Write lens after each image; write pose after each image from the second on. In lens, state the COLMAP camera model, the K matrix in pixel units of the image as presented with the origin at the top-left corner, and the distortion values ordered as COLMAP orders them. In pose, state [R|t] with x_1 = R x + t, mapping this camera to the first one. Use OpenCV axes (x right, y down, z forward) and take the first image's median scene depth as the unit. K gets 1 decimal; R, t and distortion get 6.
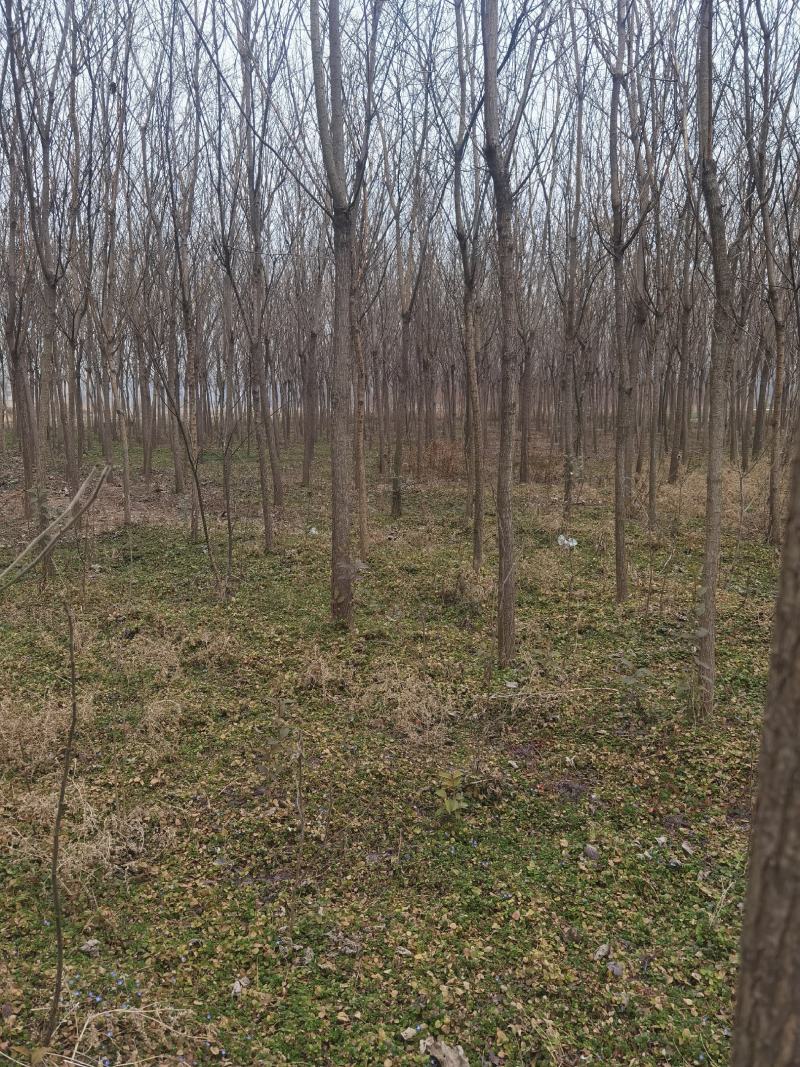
lens RADIAL K [[854.6, 0, 400.6], [0, 854.6, 532.0], [0, 0, 1]] dist [0.027685, -0.027464]
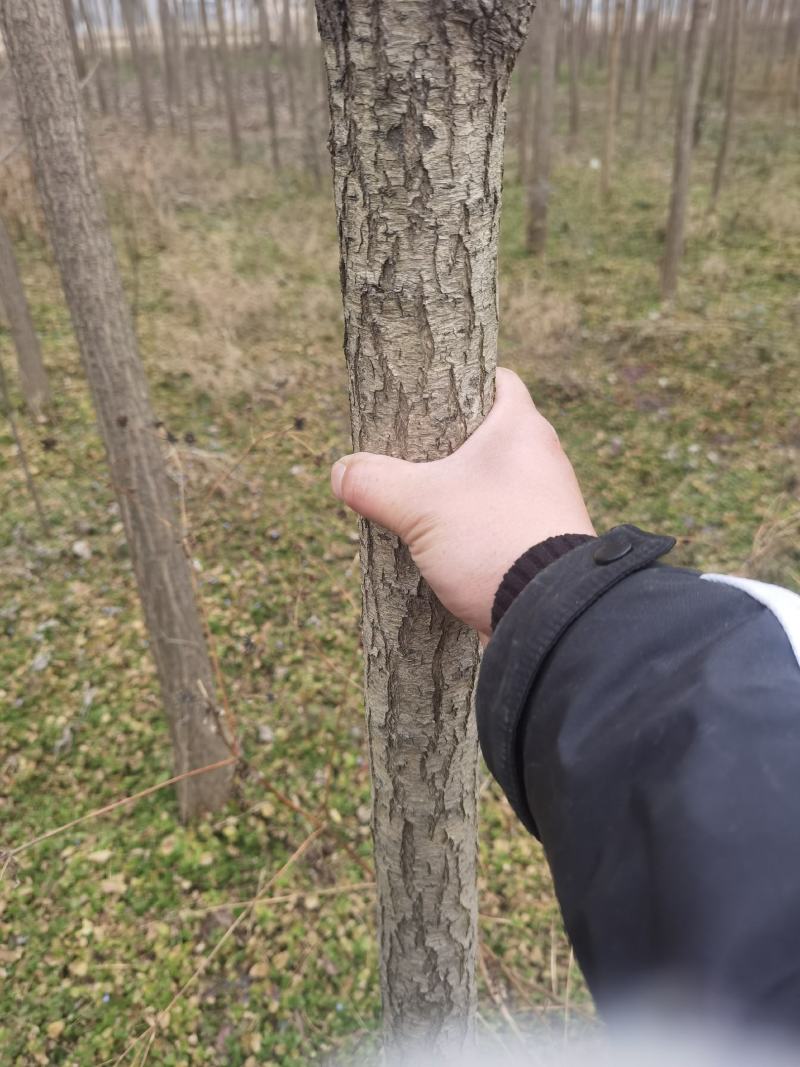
lens RADIAL K [[854.6, 0, 399.4], [0, 854.6, 538.6], [0, 0, 1]] dist [0.027685, -0.027464]
pose [[0.918993, 0.192753, -0.343945, 0.340615], [-0.043545, 0.916634, 0.397349, 0.031778], [0.391862, -0.350184, 0.850773, -0.153734]]
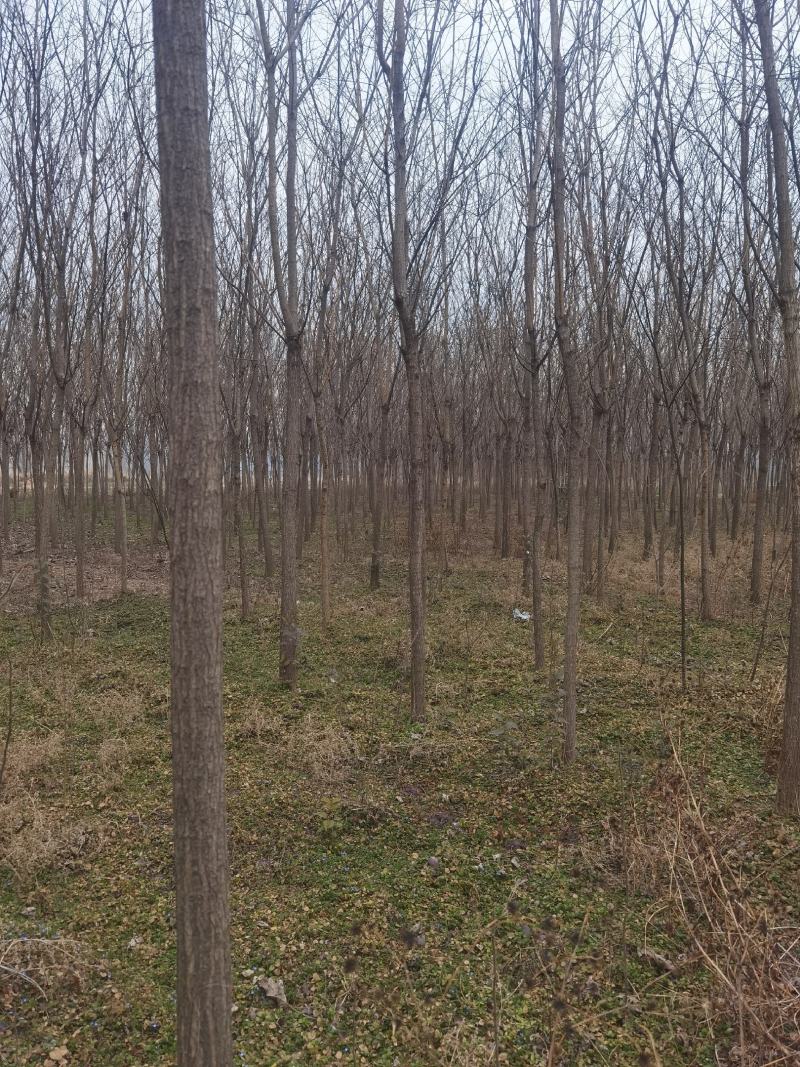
lens RADIAL K [[854.6, 0, 403.6], [0, 854.6, 528.6], [0, 0, 1]] dist [0.027685, -0.027464]
pose [[0.999702, 0.013215, -0.020504, 0.176473], [-0.014893, 0.996354, -0.084008, -0.010922], [0.019319, 0.084288, 0.996254, -0.275626]]
